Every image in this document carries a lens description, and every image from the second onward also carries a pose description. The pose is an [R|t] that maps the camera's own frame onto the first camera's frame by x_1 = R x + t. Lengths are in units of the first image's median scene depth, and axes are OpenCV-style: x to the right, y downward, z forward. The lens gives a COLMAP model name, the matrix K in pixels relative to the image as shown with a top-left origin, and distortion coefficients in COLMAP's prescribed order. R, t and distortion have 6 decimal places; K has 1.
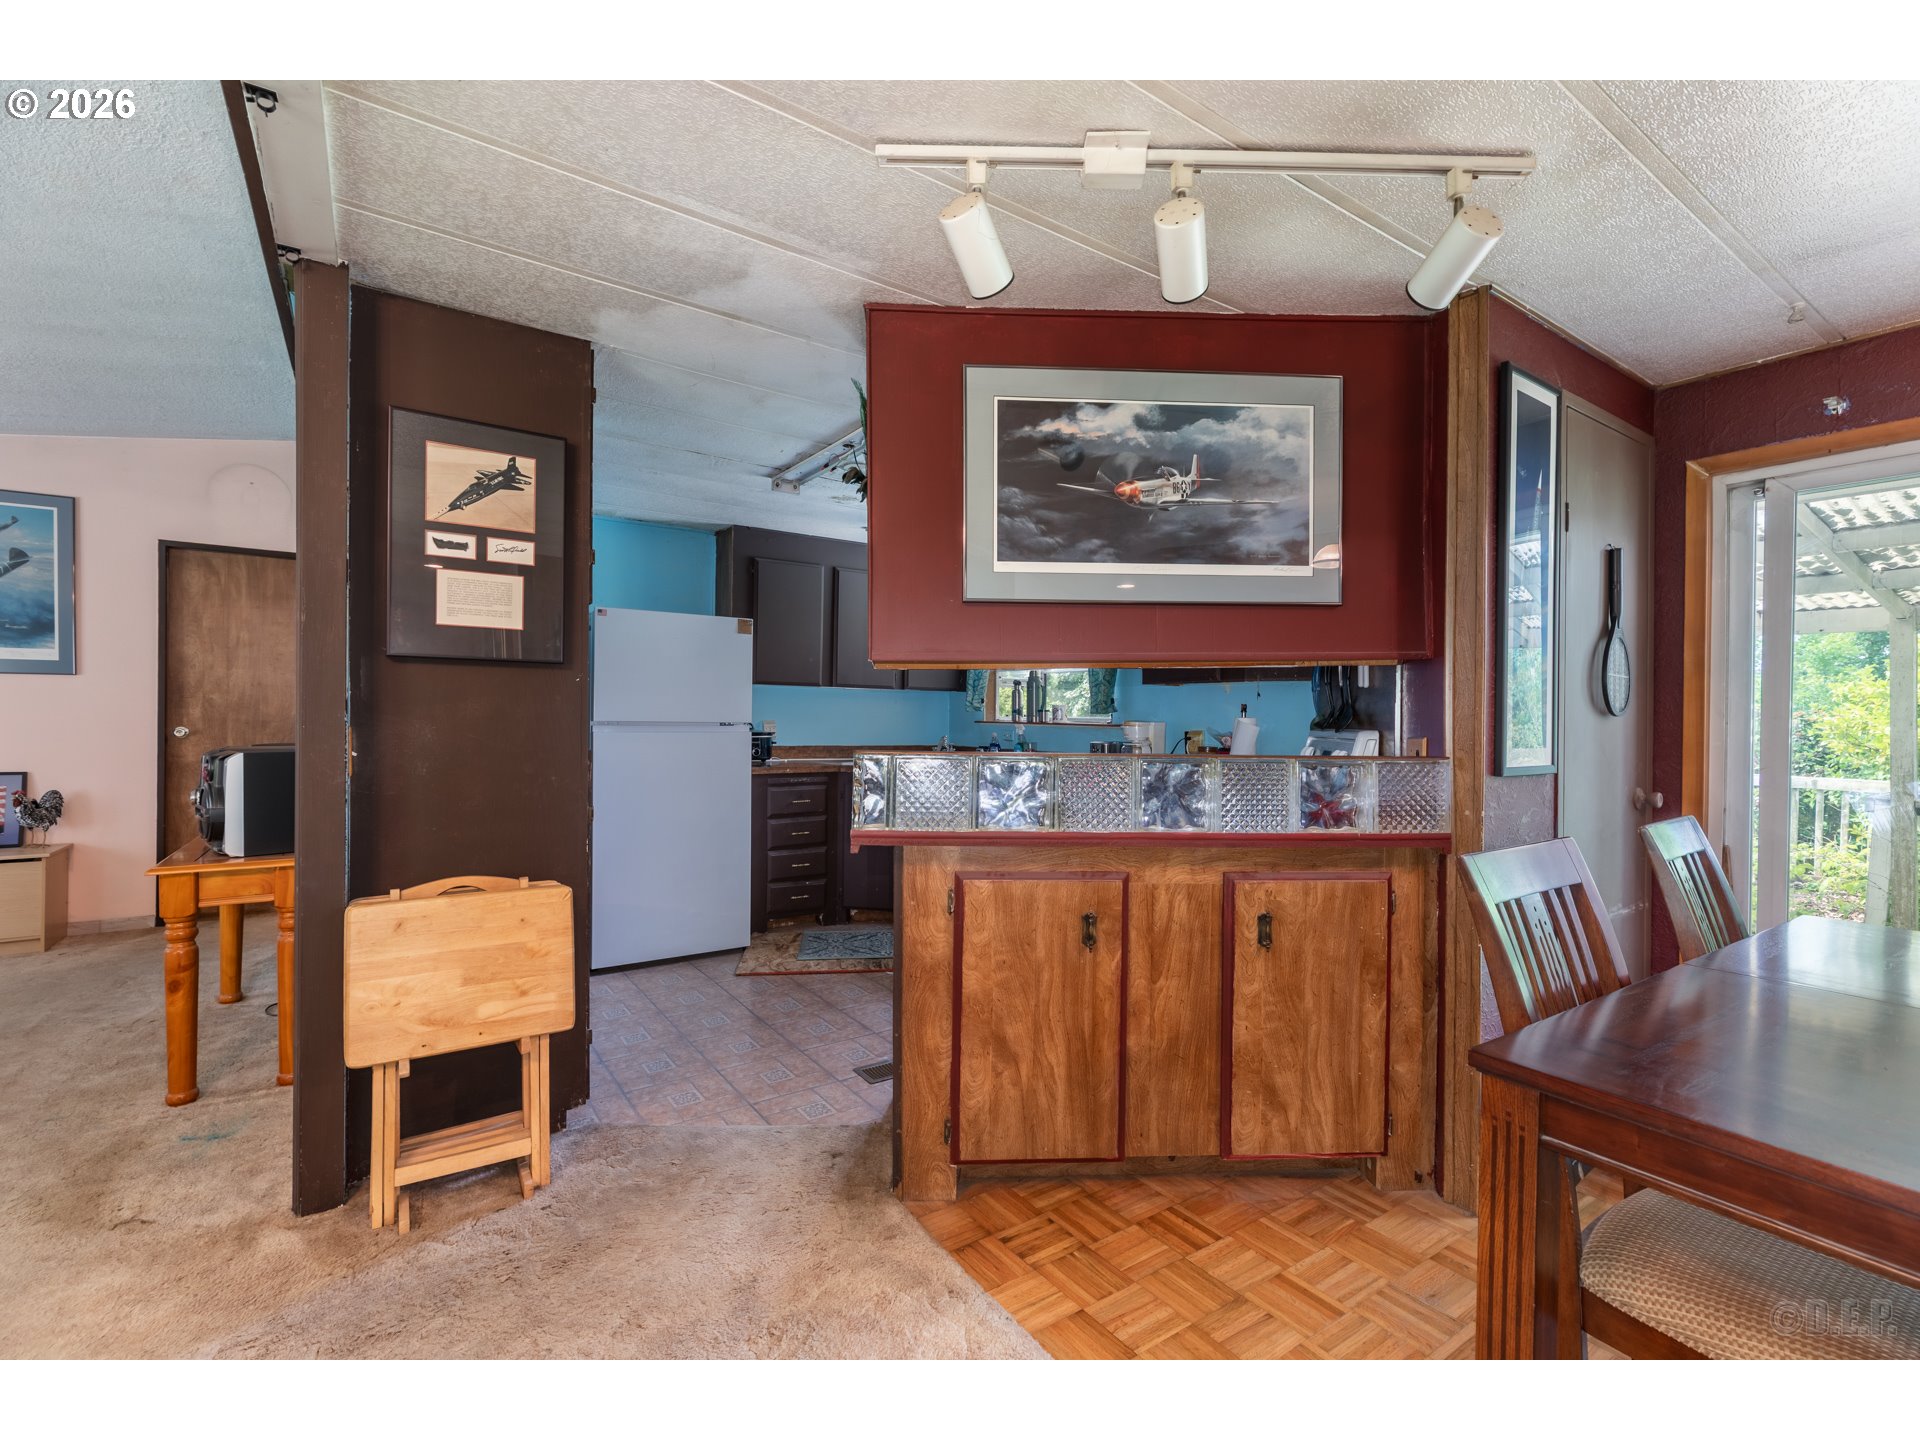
lens RADIAL K [[847.4, 0, 948.0], [0, 847.4, 721.4], [0, 0, 1]] dist [0.003205, 0.000055]
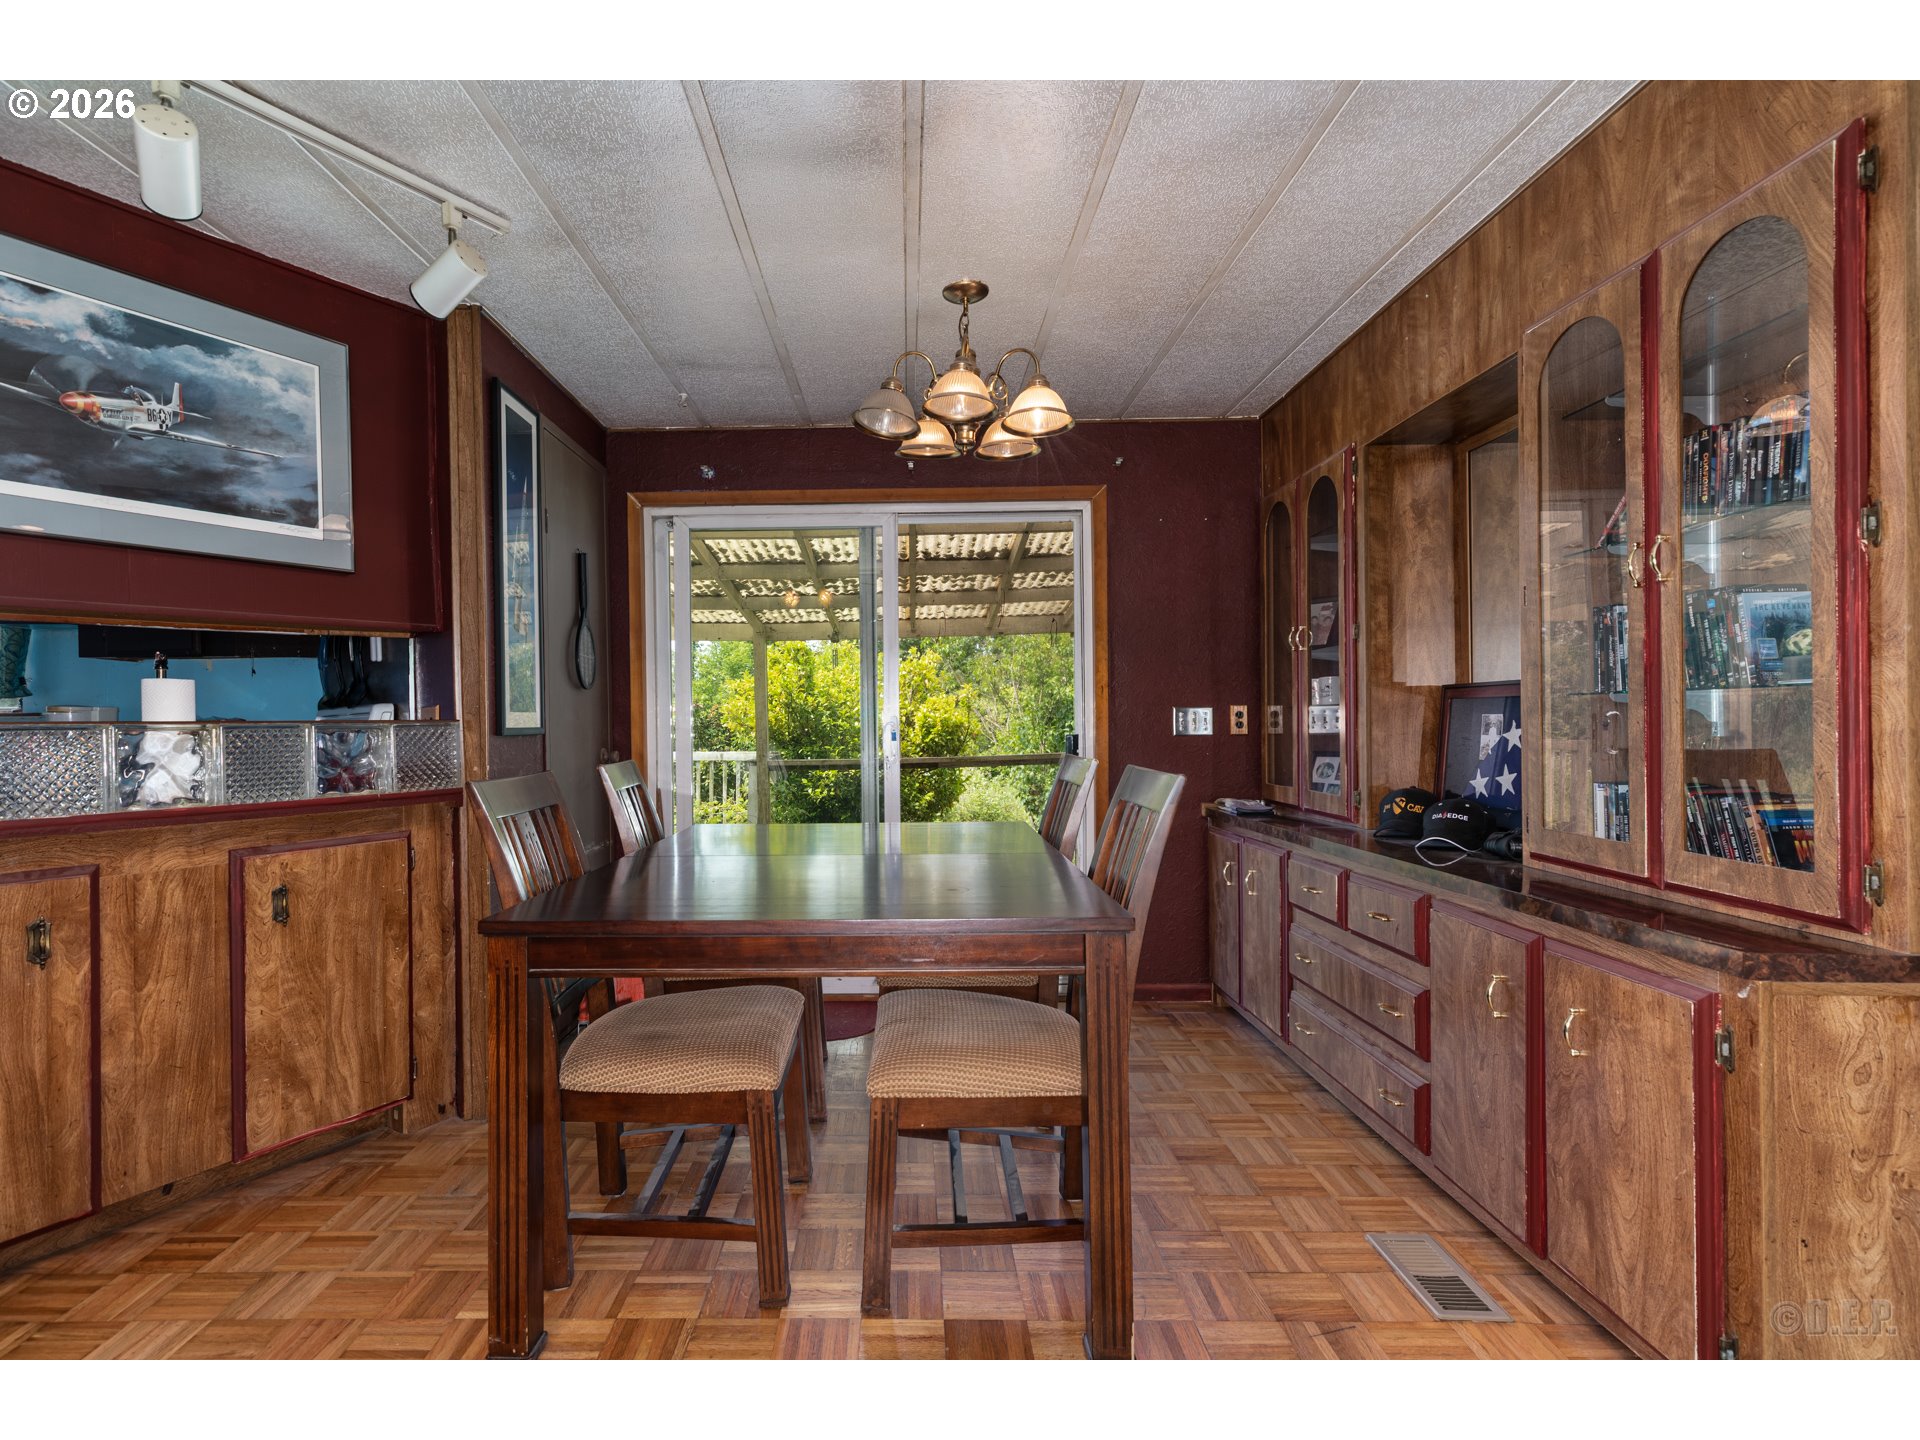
lens RADIAL K [[942.3, 0, 883.7], [0, 942.3, 725.0], [0, 0, 1]] dist [0.005513, 0.000760]
pose [[0.576618, -0.021107, 0.816741, -0.097191], [0.021664, 0.999710, 0.010540, 0.047149], [-0.816726, 0.011616, 0.576908, -0.165978]]
